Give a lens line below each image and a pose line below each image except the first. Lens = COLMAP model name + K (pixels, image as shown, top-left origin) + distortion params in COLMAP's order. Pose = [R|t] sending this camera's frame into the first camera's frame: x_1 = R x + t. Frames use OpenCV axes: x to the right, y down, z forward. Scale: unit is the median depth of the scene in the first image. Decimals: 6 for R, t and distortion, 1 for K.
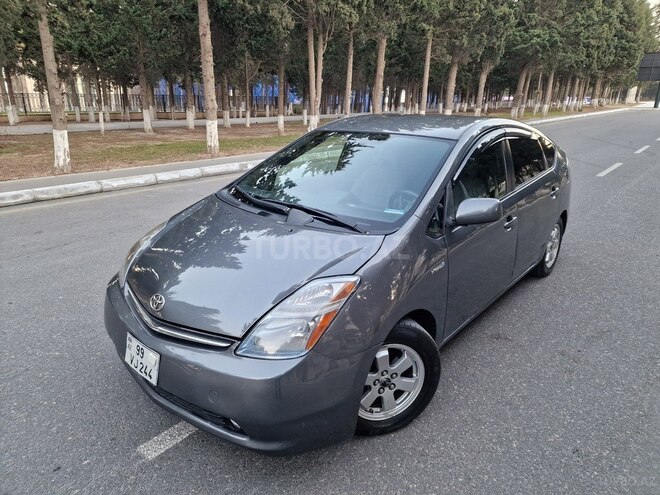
lens RADIAL K [[434.8, 0, 326.8], [0, 434.8, 241.6], [0, 0, 1]] dist [0.075377, -0.067407]
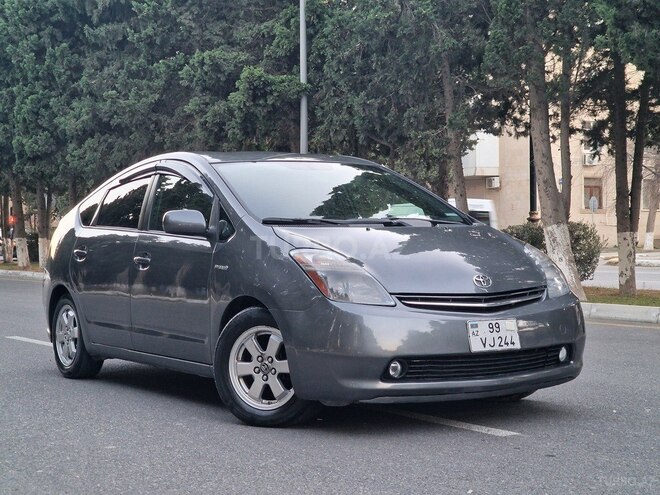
lens RADIAL K [[1230.5, 0, 331.3], [0, 1230.5, 242.4], [0, 0, 1]] dist [0.029389, 0.000000]
pose [[0.300498, -0.013681, 0.953684, -0.522687], [0.314977, 0.945223, -0.085687, 0.030037], [-0.900272, 0.326138, 0.288347, 0.072002]]
